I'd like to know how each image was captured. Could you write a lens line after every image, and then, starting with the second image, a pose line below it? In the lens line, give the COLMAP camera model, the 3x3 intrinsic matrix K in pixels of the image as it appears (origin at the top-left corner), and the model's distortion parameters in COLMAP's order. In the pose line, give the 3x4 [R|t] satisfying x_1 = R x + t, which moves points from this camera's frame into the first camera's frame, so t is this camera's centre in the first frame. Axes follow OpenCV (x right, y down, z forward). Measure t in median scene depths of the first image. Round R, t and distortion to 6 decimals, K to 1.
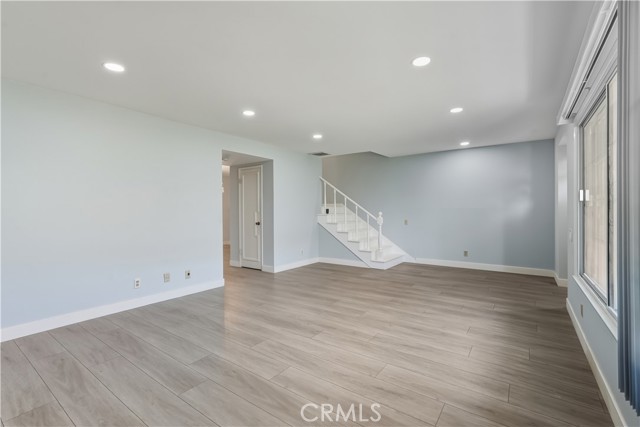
lens RADIAL K [[285.7, 0, 320.0], [0, 285.7, 213.5], [0, 0, 1]] dist [-0.002372, -0.000399]
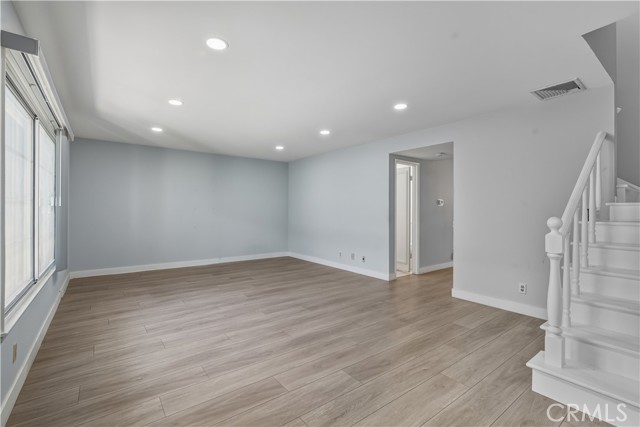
lens RADIAL K [[285.7, 0, 320.0], [0, 285.7, 213.5], [0, 0, 1]] dist [-0.002372, -0.000399]
pose [[-0.286626, 0.010685, -0.957983, 1.107426], [-0.009020, 0.999863, 0.013851, -0.015819], [0.958000, 0.012611, -0.286490, 1.548073]]
